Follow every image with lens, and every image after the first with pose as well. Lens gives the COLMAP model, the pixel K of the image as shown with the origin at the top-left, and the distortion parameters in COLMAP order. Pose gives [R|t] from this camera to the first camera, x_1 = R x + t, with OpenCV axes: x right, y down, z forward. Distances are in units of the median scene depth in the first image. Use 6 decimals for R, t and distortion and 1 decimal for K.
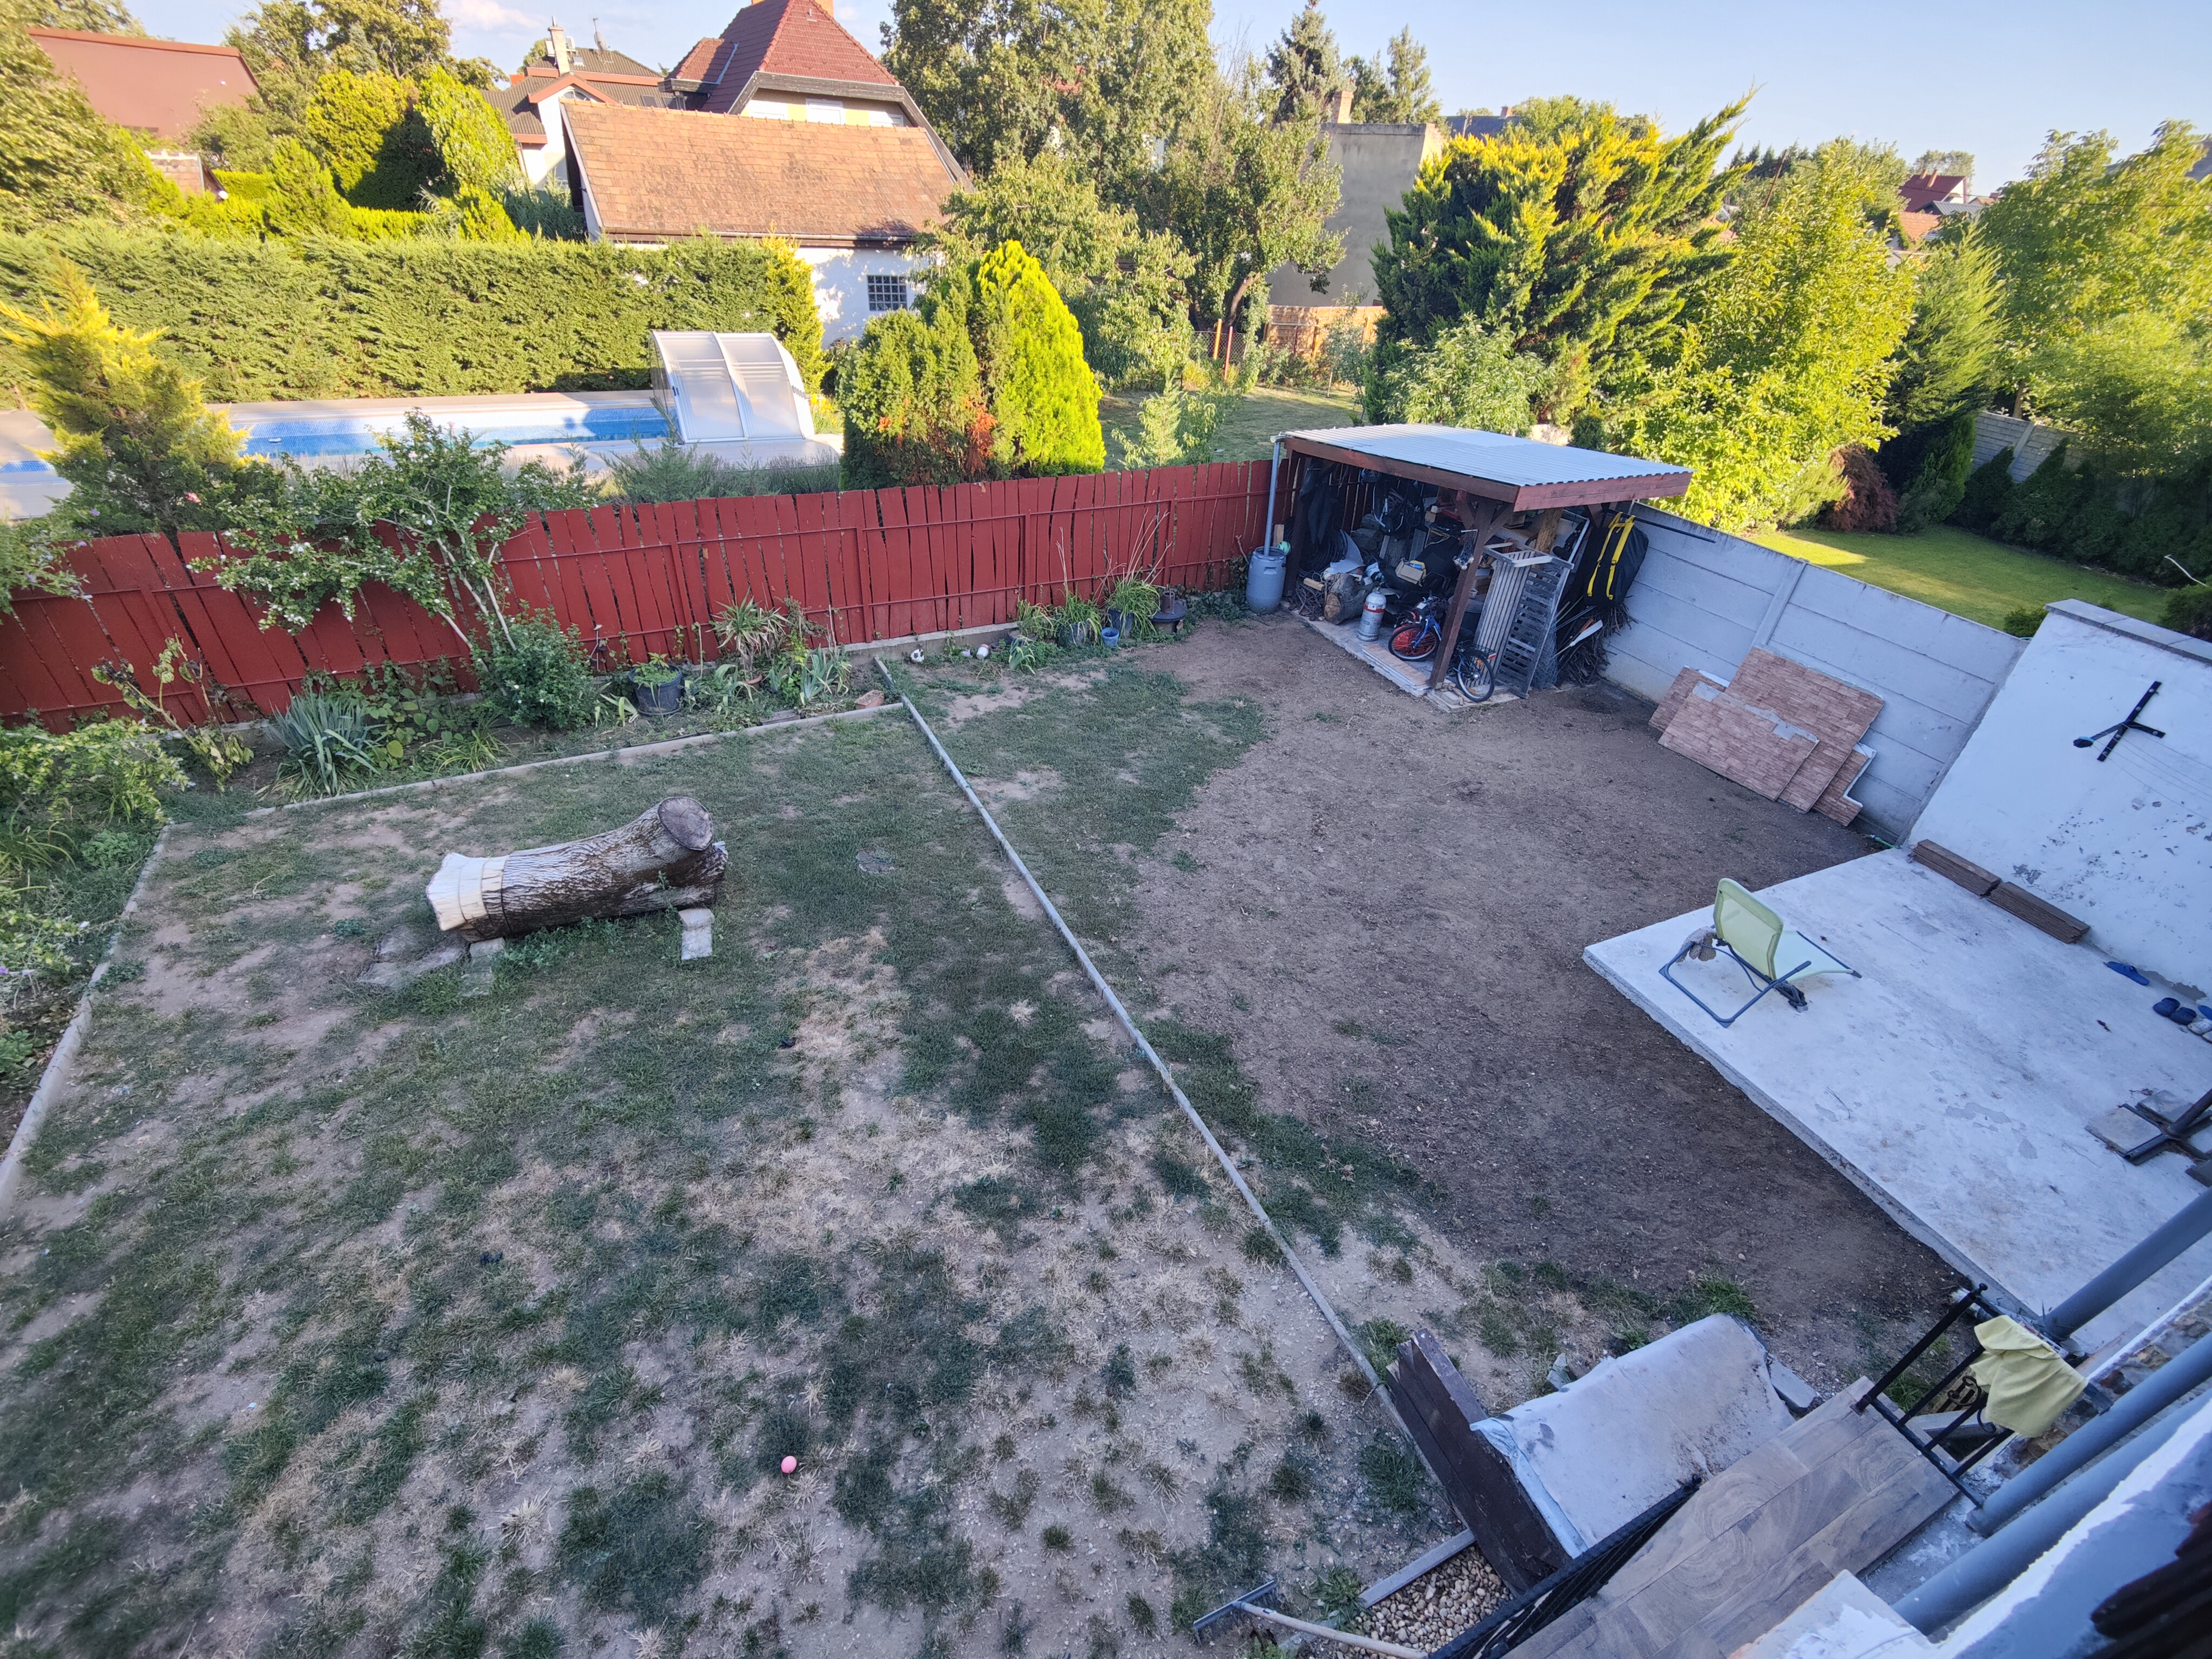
lens RADIAL K [[957.7, 0, 1106.0], [0, 957.7, 829.5], [0, 0, 1]] dist [0.021411, -0.017133]
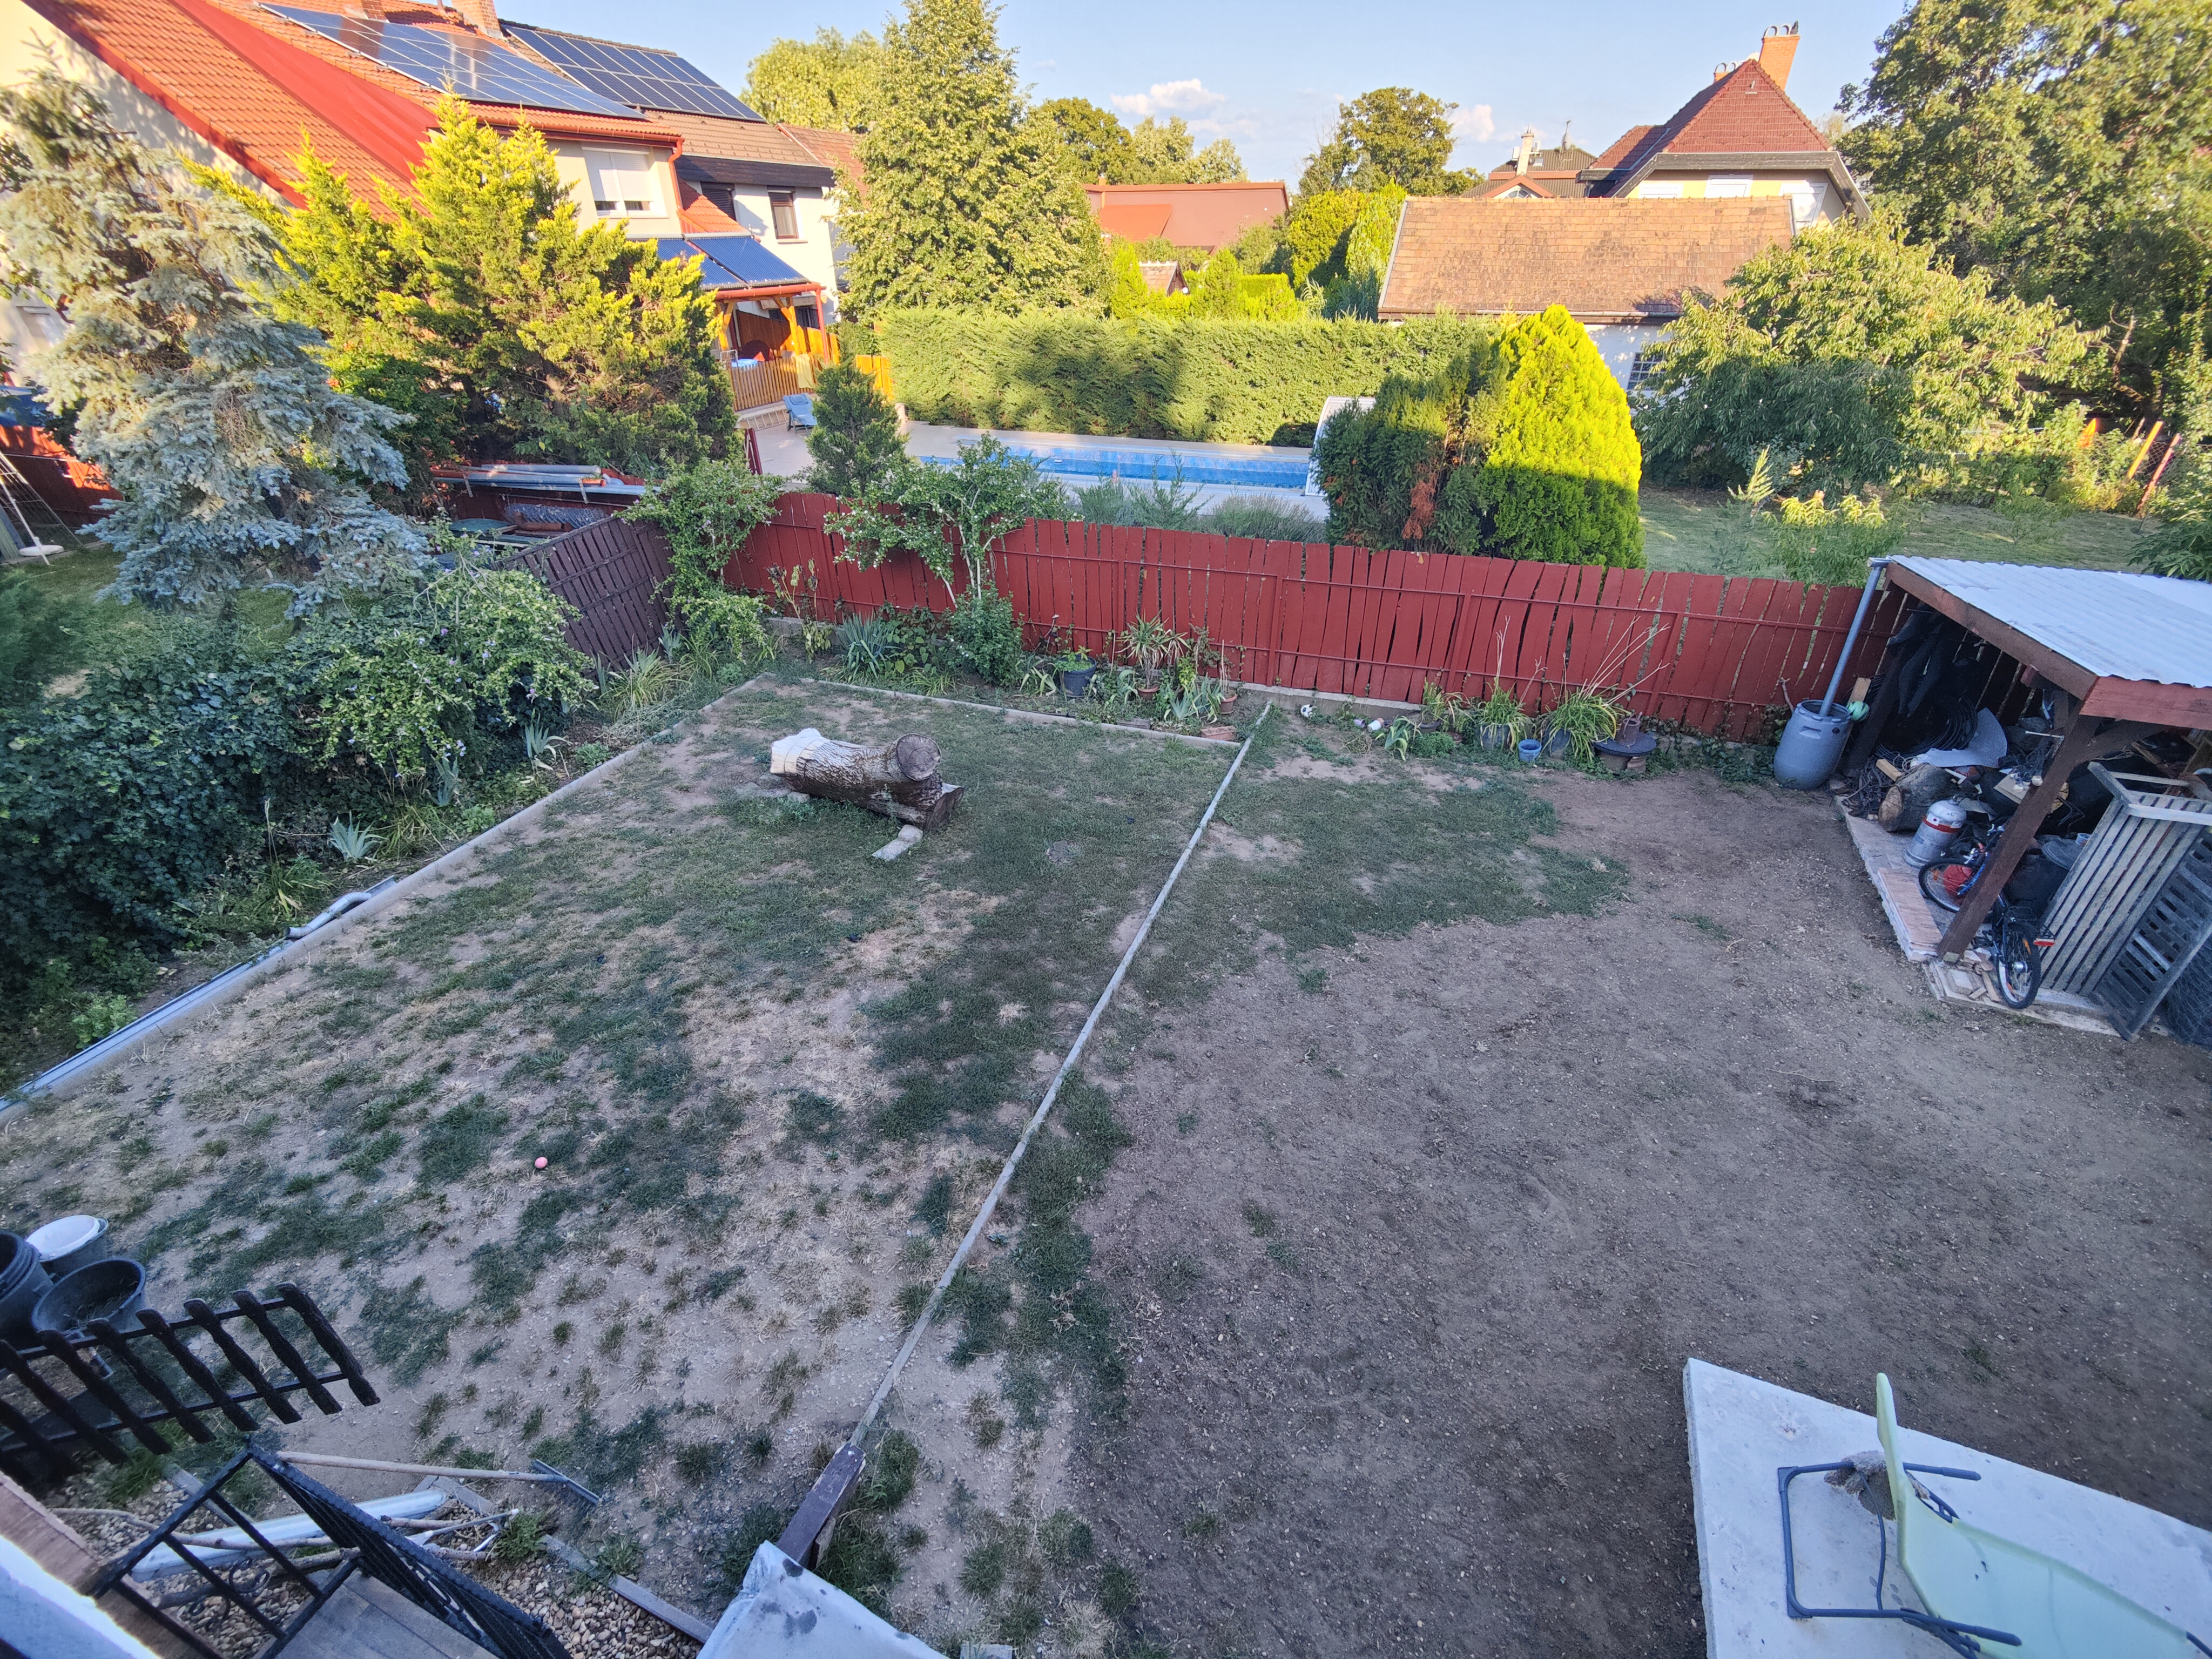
lens RADIAL K [[957.7, 0, 1106.0], [0, 957.7, 829.5], [0, 0, 1]] dist [0.021411, -0.017133]
pose [[0.680020, 0.332010, -0.653714, 0.580815], [-0.375803, 0.923406, 0.078056, -0.109794], [0.629559, 0.192588, 0.752705, 0.240488]]
